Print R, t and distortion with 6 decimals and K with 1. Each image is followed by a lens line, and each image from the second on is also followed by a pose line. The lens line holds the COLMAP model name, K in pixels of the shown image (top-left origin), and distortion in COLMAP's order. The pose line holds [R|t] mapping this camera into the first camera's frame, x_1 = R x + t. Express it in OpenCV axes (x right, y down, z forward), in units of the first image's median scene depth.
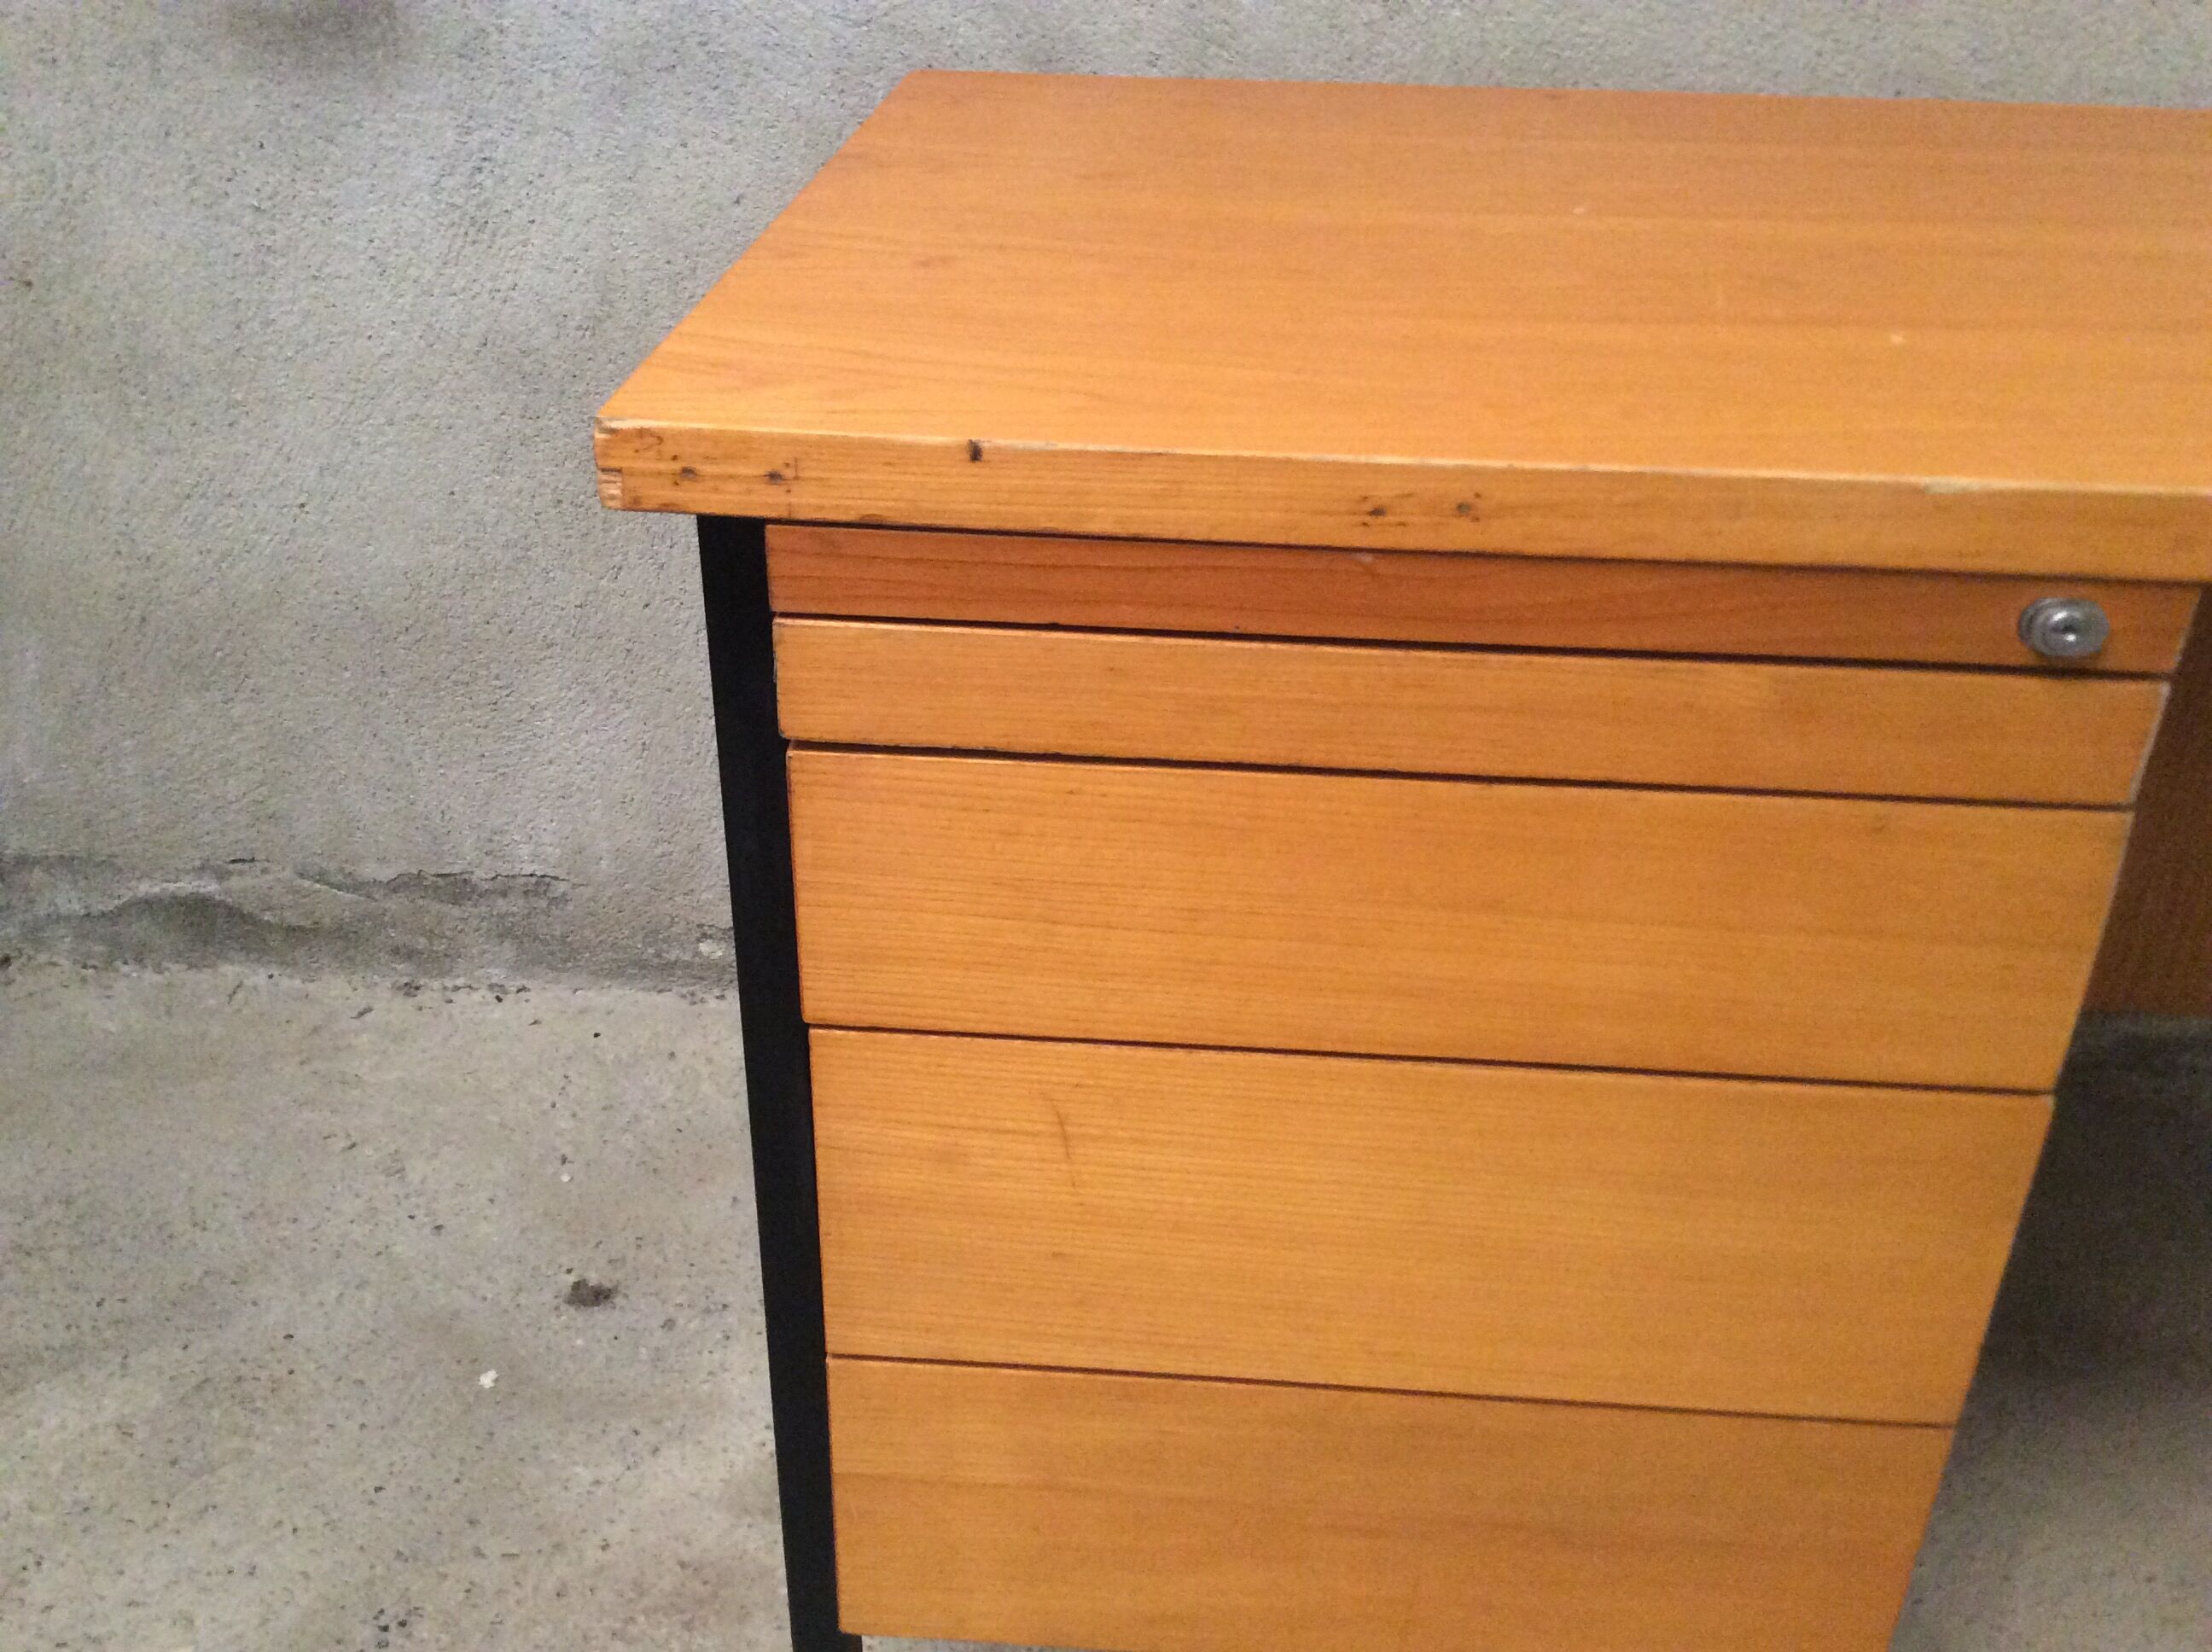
lens RADIAL K [[2044.6, 0, 1106.0], [0, 2044.6, 826.0], [0, 0, 1]] dist [0.153957, -0.318062]
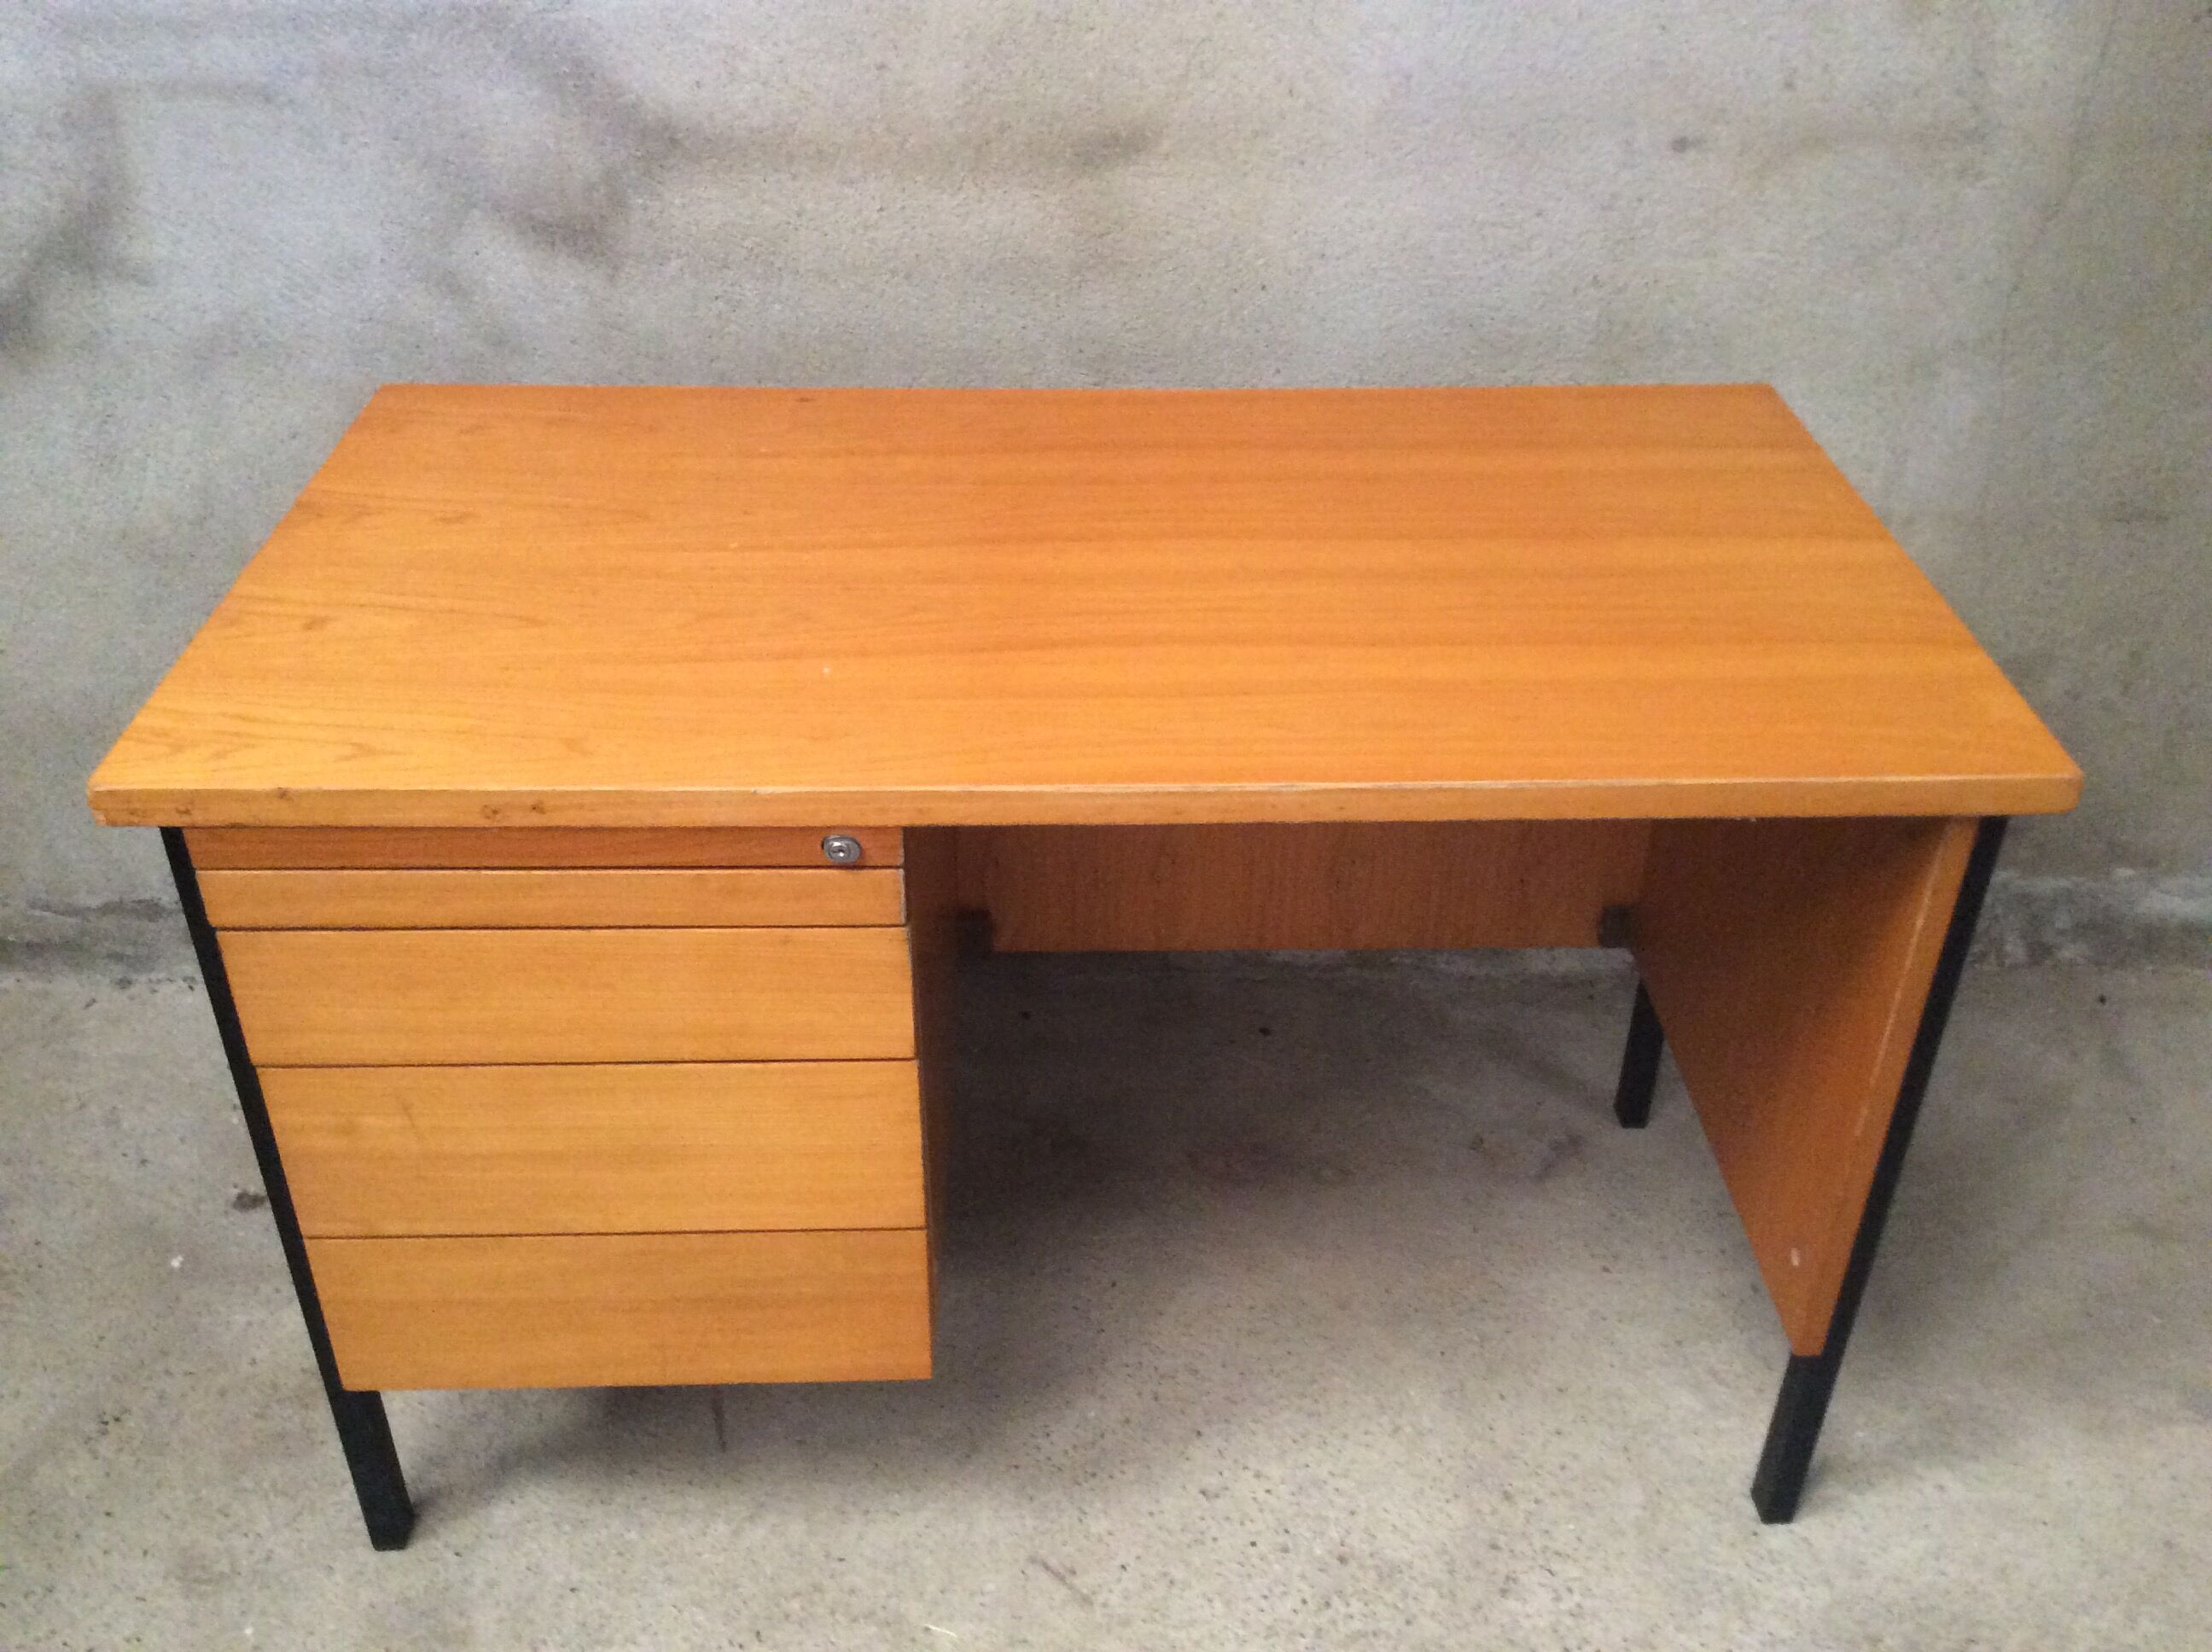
lens RADIAL K [[2065.8, 0, 1148.2], [0, 2065.8, 817.8], [0, 0, 1]] dist [0.038186, -0.069570]
pose [[0.995088, -0.055642, 0.081875, 0.295427], [0.049283, 0.995755, 0.077734, -0.133730], [-0.085853, -0.073317, 0.993606, -0.520600]]
